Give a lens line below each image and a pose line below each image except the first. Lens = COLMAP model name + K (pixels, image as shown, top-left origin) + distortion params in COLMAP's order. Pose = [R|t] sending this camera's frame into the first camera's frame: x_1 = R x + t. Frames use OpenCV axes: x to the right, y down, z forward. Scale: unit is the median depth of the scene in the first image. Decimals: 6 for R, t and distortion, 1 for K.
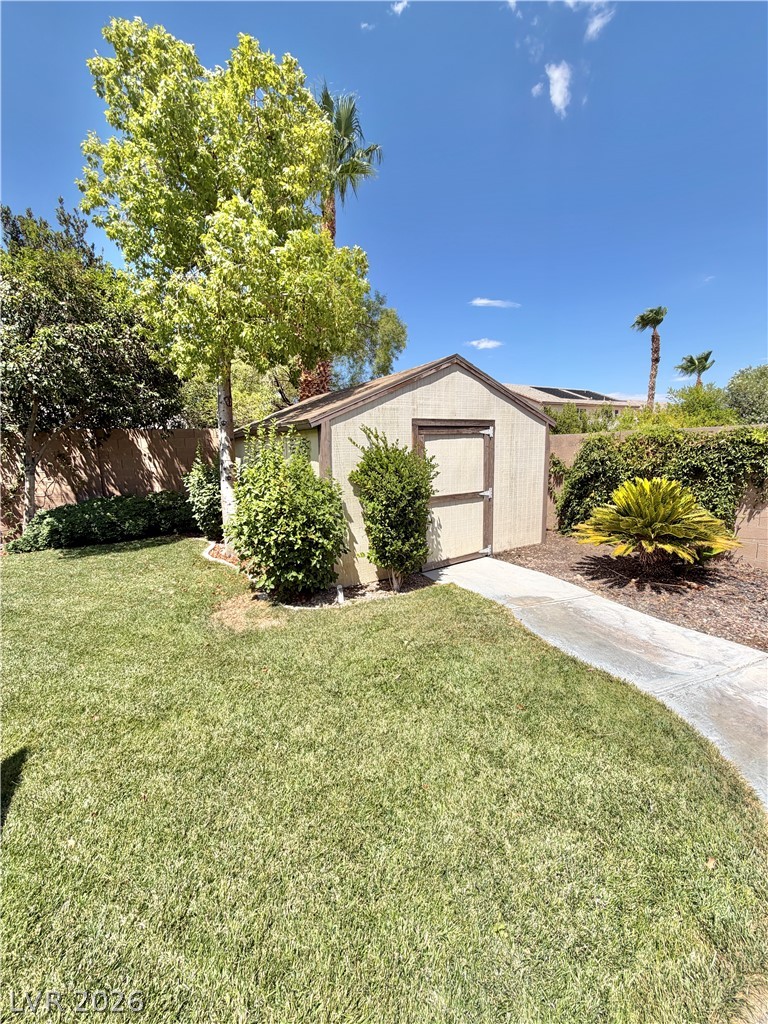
lens RADIAL K [[409.2, 0, 385.5], [0, 409.2, 509.4], [0, 0, 1]] dist [-0.000049, 0.000612]
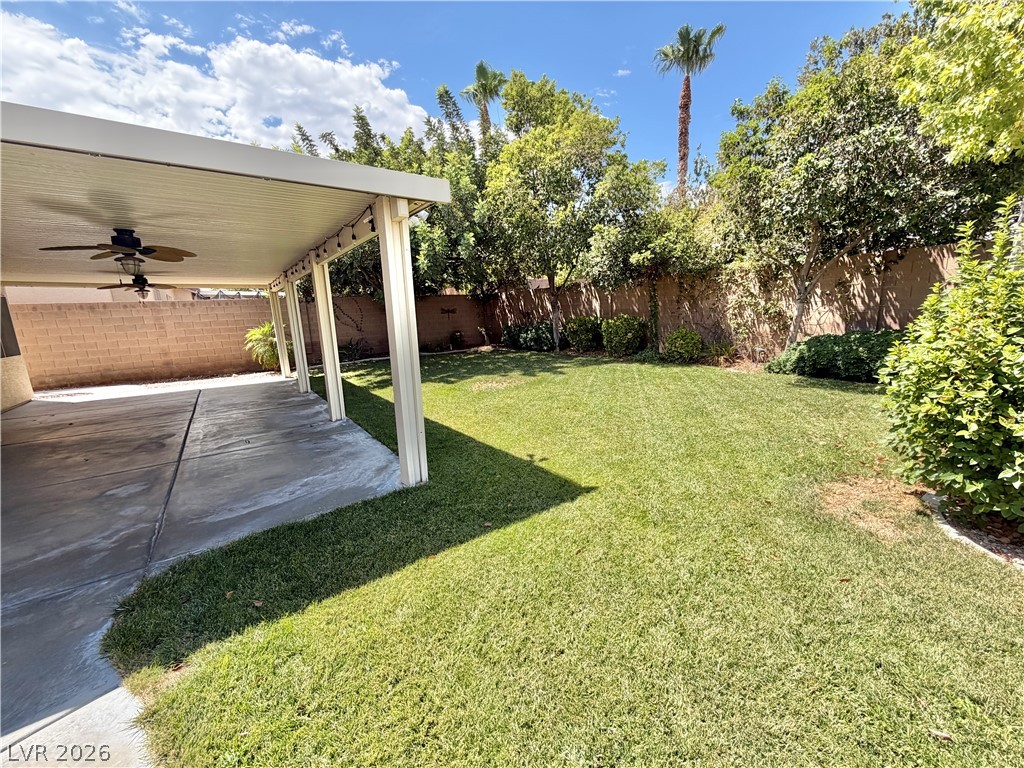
lens RADIAL K [[409.2, 0, 514.7], [0, 409.2, 384.9], [0, 0, 1]] dist [-0.000049, 0.000612]
pose [[0.067139, 0.204923, -0.976473, 0.193225], [-0.098347, 0.975274, 0.197910, -0.017502], [0.992885, 0.082745, 0.085632, 0.221456]]
